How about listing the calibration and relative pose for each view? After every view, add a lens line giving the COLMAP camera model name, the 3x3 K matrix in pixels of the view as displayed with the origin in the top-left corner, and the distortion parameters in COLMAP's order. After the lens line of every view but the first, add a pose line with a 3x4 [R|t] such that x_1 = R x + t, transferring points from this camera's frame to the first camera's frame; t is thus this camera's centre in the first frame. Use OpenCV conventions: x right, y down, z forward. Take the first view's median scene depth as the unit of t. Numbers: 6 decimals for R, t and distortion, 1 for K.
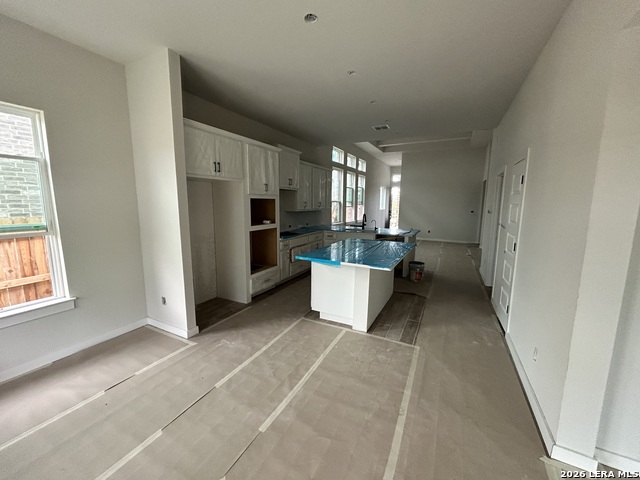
lens RADIAL K [[256.3, 0, 318.0], [0, 256.3, 238.7], [0, 0, 1]] dist [-0.001632, 0.000094]
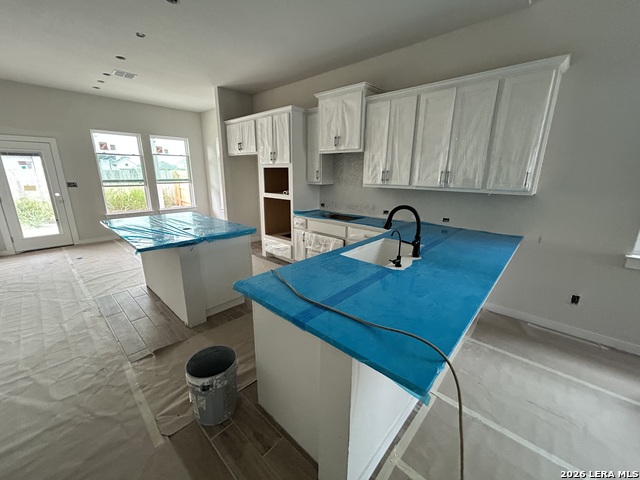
lens RADIAL K [[256.3, 0, 318.0], [0, 256.3, 238.7], [0, 0, 1]] dist [-0.001632, 0.000094]
pose [[-0.257466, 0.231929, -0.938041, 0.702677], [-0.145311, 0.950435, 0.274878, -0.178677], [0.955299, 0.207079, -0.211002, 1.332273]]
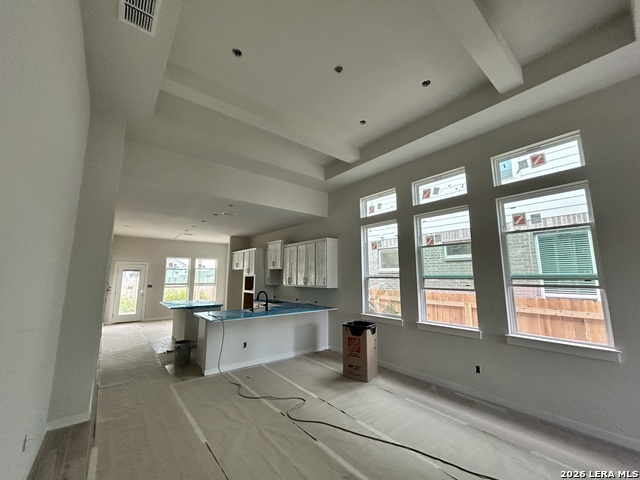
lens RADIAL K [[256.3, 0, 318.0], [0, 256.3, 238.7], [0, 0, 1]] dist [-0.001632, 0.000094]
pose [[-0.402883, -0.140732, -0.904367, 1.251335], [-0.129990, 0.986889, -0.095665, -0.295352], [0.905974, 0.079017, -0.415894, 2.077925]]
